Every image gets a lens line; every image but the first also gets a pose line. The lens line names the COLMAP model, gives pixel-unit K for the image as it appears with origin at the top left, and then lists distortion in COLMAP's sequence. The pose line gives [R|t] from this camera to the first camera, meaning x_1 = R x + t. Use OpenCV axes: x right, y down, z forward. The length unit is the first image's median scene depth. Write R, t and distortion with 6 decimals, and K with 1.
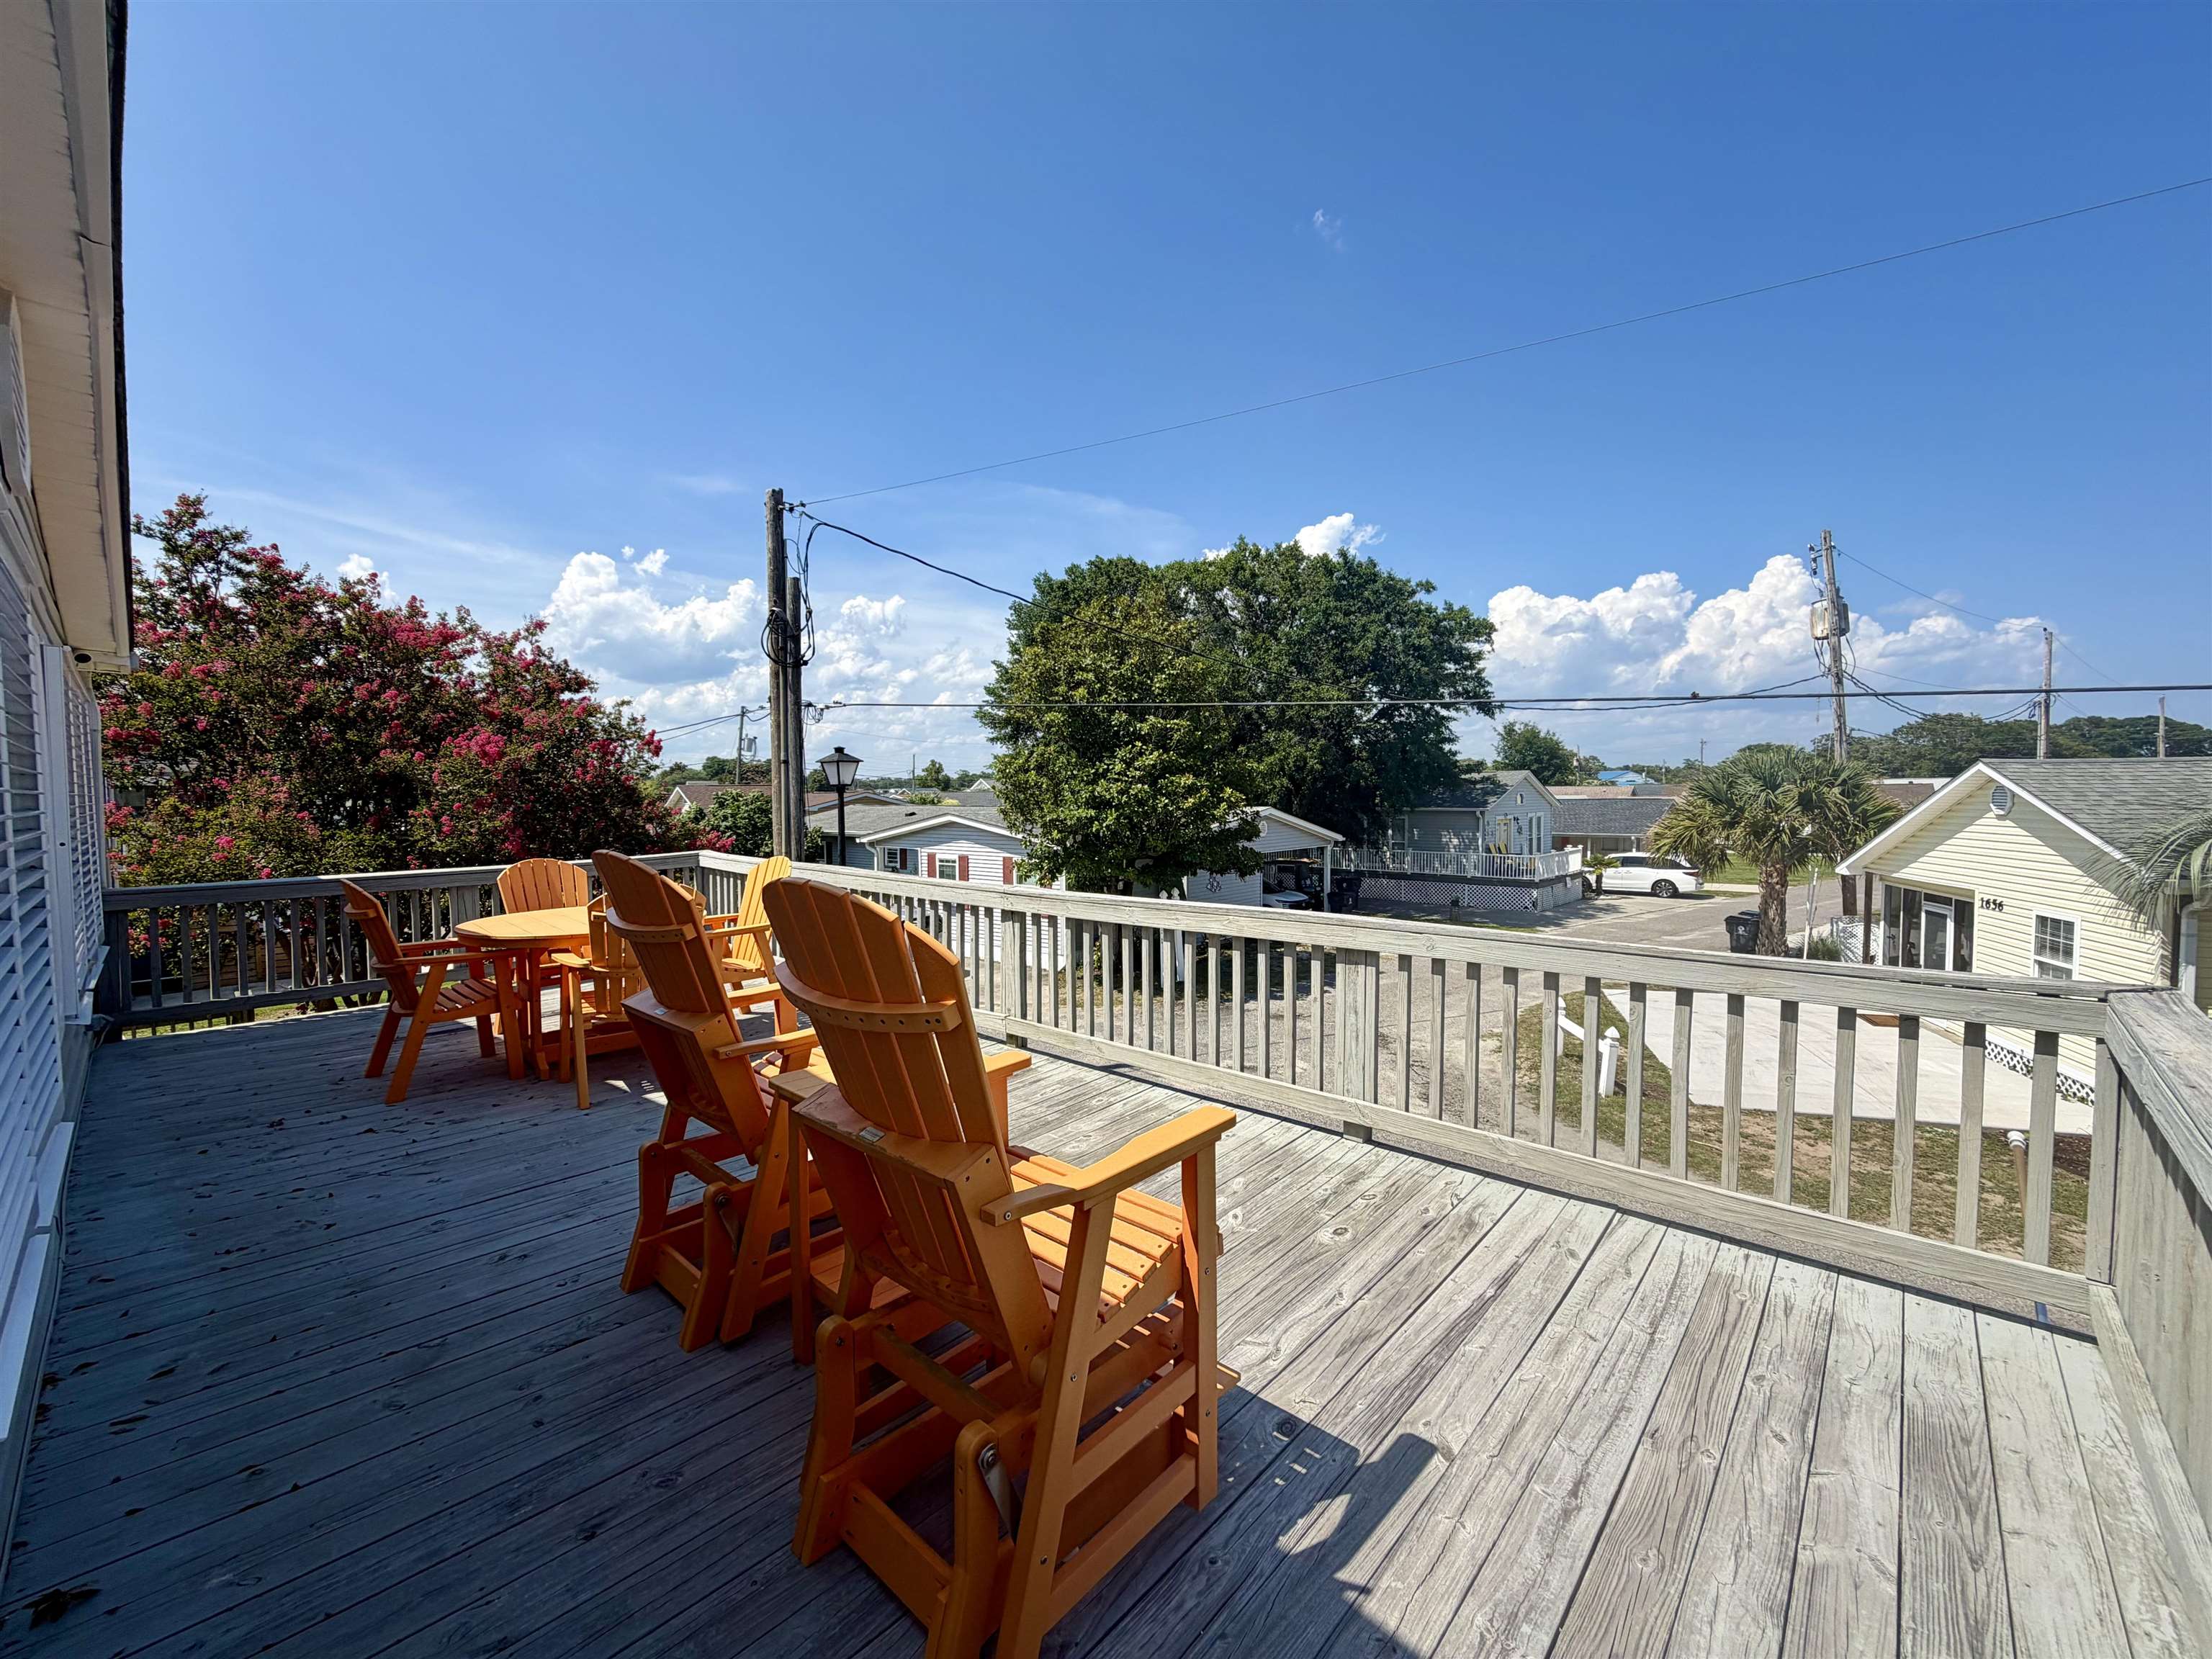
lens RADIAL K [[884.8, 0, 1099.7], [0, 884.8, 829.4], [0, 0, 1]] dist [0.001548, 0.000409]
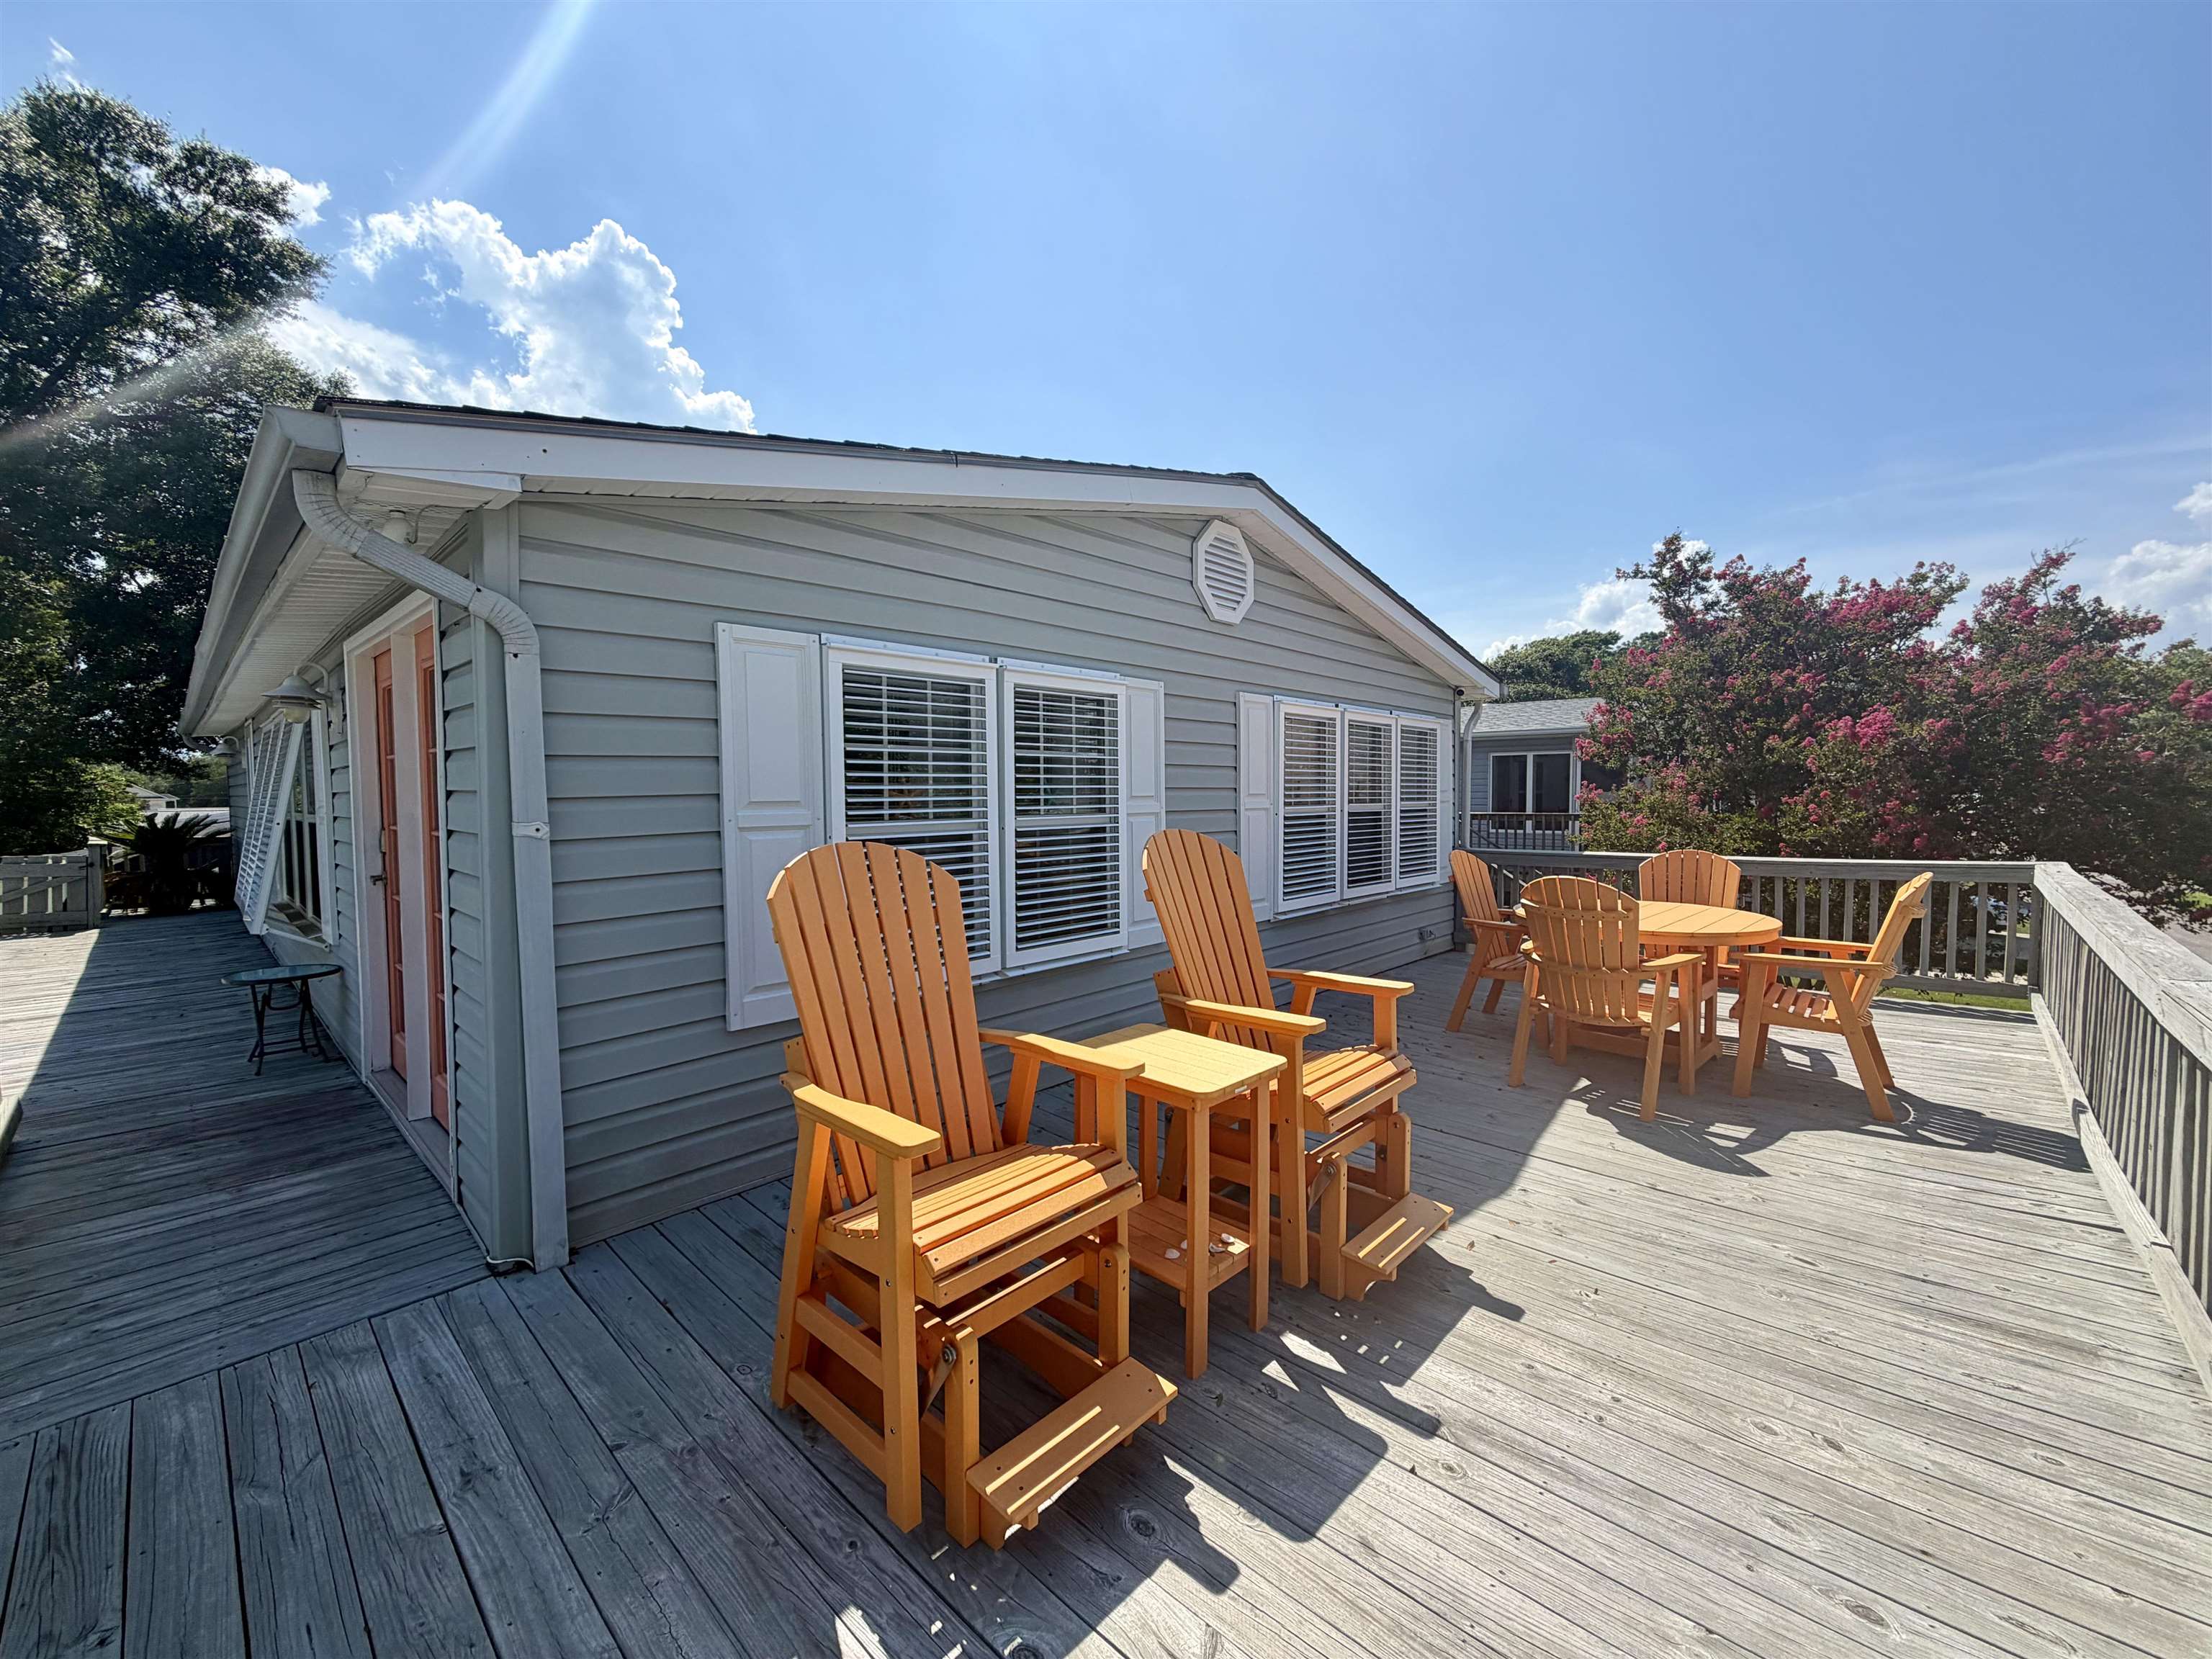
lens RADIAL K [[884.8, 0, 1108.7], [0, 884.8, 842.1], [0, 0, 1]] dist [0.001548, 0.000409]
pose [[-0.007695, 0.065761, -0.997806, 0.328691], [-0.031535, 0.997323, 0.065972, -0.019038], [0.999473, 0.031974, -0.005601, 0.382246]]
